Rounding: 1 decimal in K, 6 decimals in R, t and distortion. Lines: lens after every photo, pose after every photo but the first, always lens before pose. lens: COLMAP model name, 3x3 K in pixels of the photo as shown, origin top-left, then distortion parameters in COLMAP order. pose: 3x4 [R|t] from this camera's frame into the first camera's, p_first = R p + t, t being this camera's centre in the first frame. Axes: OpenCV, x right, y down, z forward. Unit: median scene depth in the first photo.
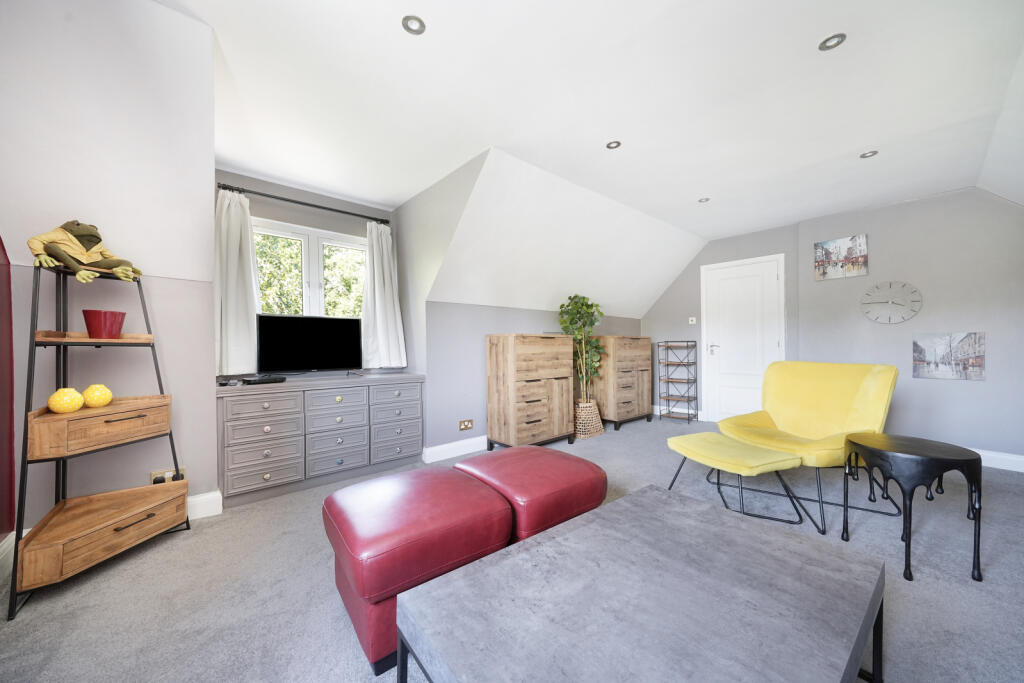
lens RADIAL K [[357.7, 0, 502.8], [0, 357.7, 342.7], [0, 0, 1]] dist [0.008084, 0.000064]
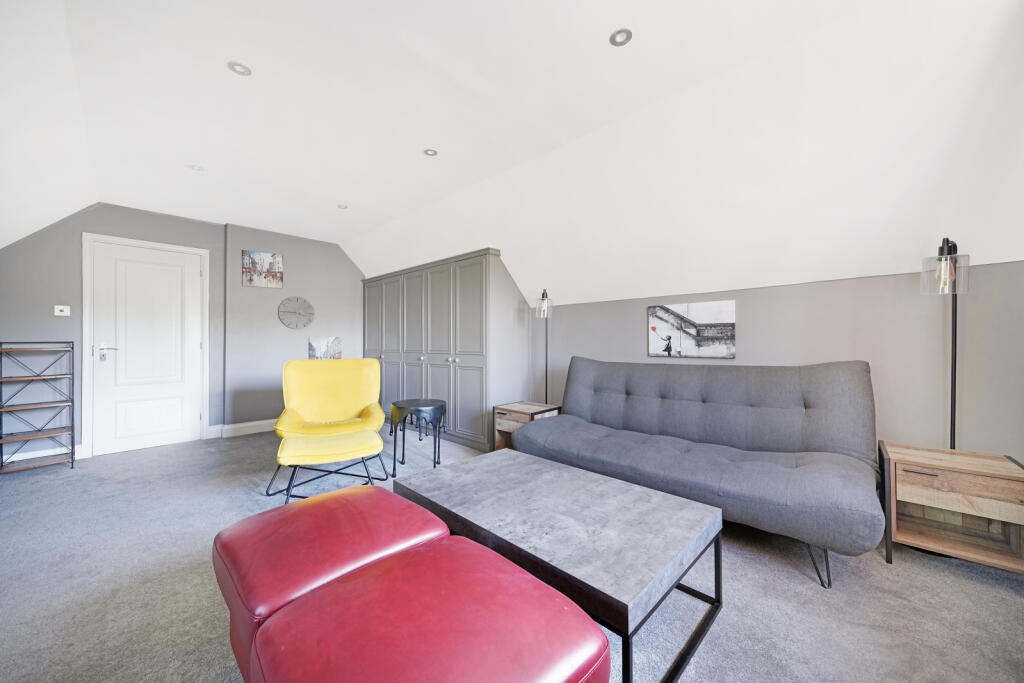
lens RADIAL K [[382.3, 0, 497.8], [0, 382.3, 336.3], [0, 0, 1]] dist [-0.000200, 0.000040]
pose [[-0.098698, 0.017104, 0.994970, -0.354098], [0.004477, 0.999850, -0.016744, 0.000319], [-0.995107, 0.002802, -0.098760, 0.397534]]
